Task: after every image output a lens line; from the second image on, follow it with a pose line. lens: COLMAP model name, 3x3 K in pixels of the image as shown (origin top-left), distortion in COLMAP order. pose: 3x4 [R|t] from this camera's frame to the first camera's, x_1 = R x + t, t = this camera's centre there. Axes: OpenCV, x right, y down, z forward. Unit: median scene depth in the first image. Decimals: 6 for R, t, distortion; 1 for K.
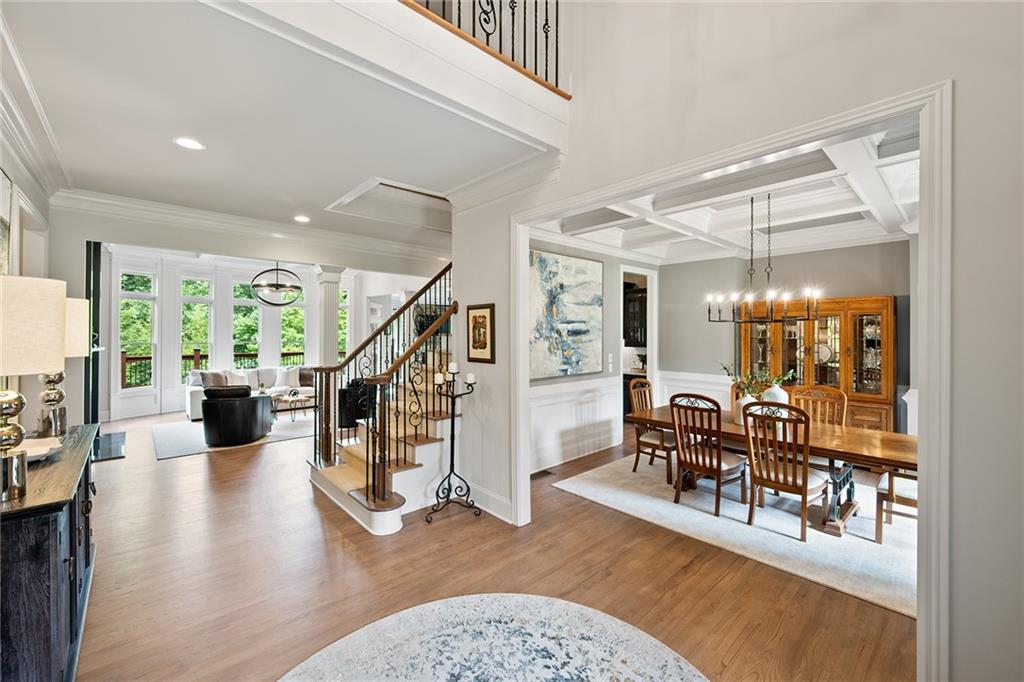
lens RADIAL K [[418.3, 0, 514.4], [0, 418.3, 332.9], [0, 0, 1]] dist [-0.000105, -0.000104]
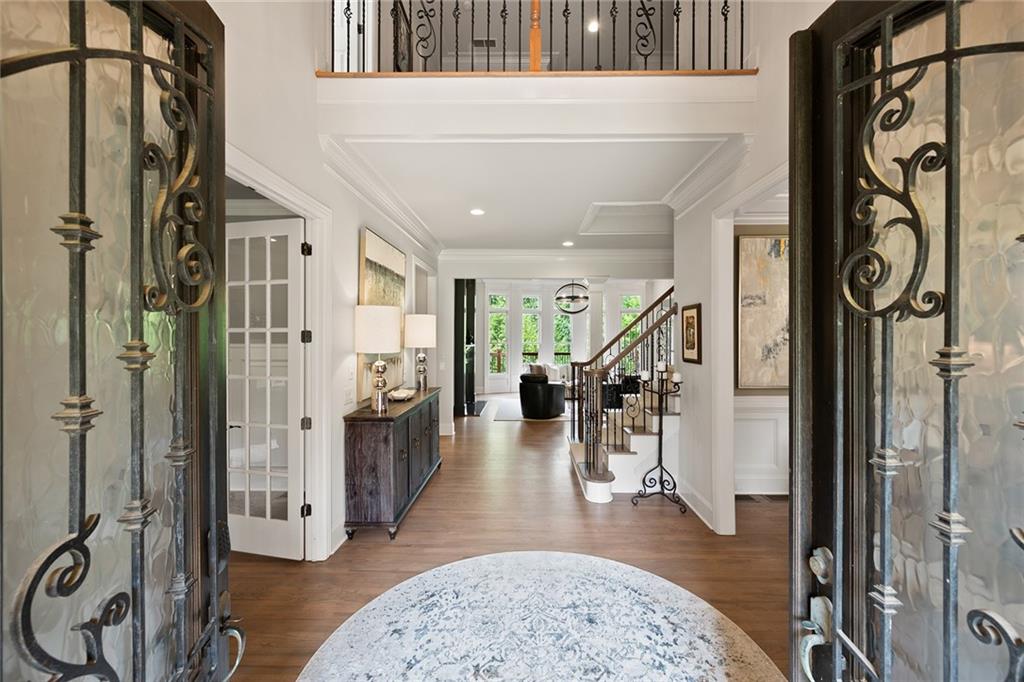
lens RADIAL K [[418.3, 0, 518.8], [0, 418.3, 338.9], [0, 0, 1]] dist [-0.000105, -0.000104]
pose [[0.717261, 0.004476, -0.696790, 0.341385], [-0.001975, 0.999988, 0.004390, 0.010620], [0.696802, -0.001773, 0.717262, -0.007904]]
